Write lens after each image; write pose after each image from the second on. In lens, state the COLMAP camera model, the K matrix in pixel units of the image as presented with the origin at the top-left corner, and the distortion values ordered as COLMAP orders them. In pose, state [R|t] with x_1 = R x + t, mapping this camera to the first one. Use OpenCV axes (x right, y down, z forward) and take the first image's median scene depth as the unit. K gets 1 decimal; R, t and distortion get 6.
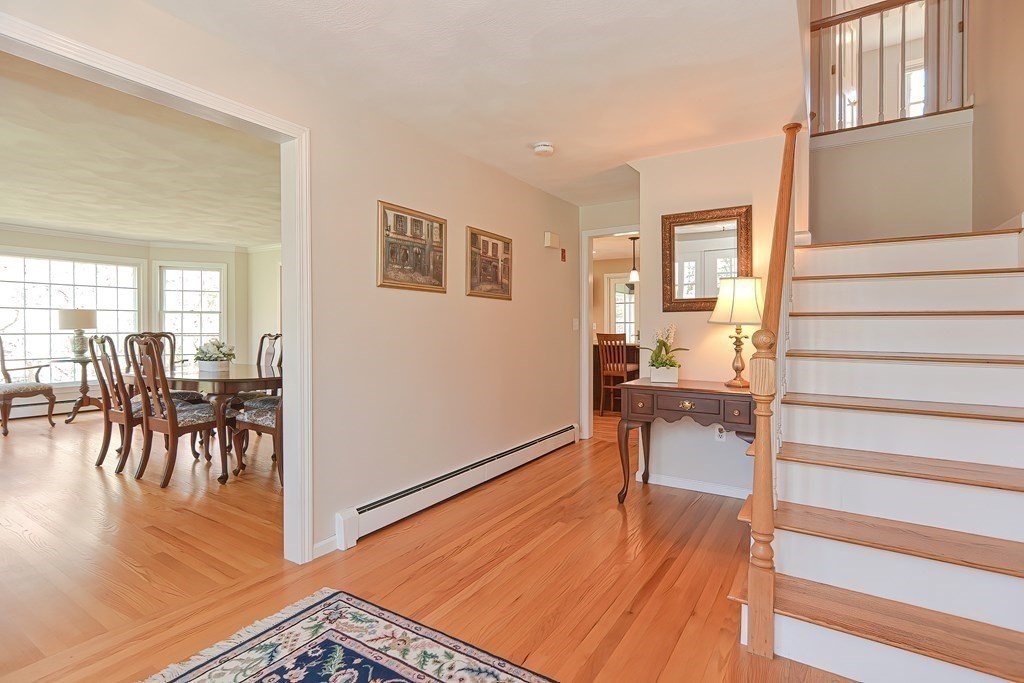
lens RADIAL K [[502.5, 0, 508.9], [0, 502.5, 330.4], [0, 0, 1]] dist [-0.022985, 0.008934]
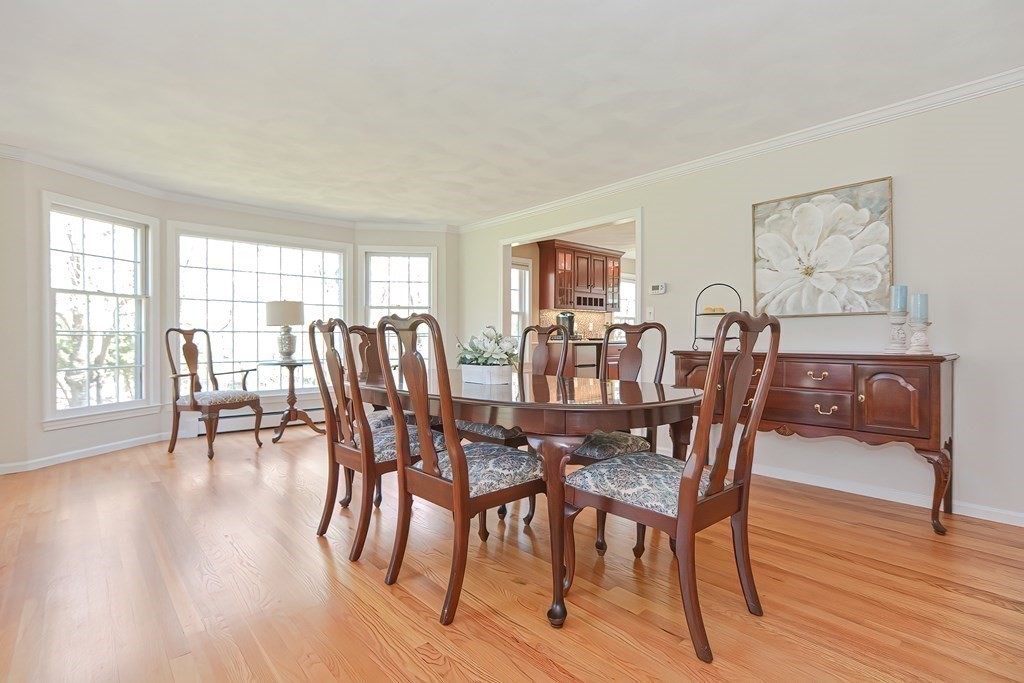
lens RADIAL K [[502.5, 0, 491.8], [0, 502.5, 336.8], [0, 0, 1]] dist [-0.022985, 0.008934]
pose [[0.952637, -0.003368, -0.304091, -0.297225], [0.000715, 0.999961, -0.008836, 0.023903], [0.304109, 0.008200, 0.952602, 0.322433]]
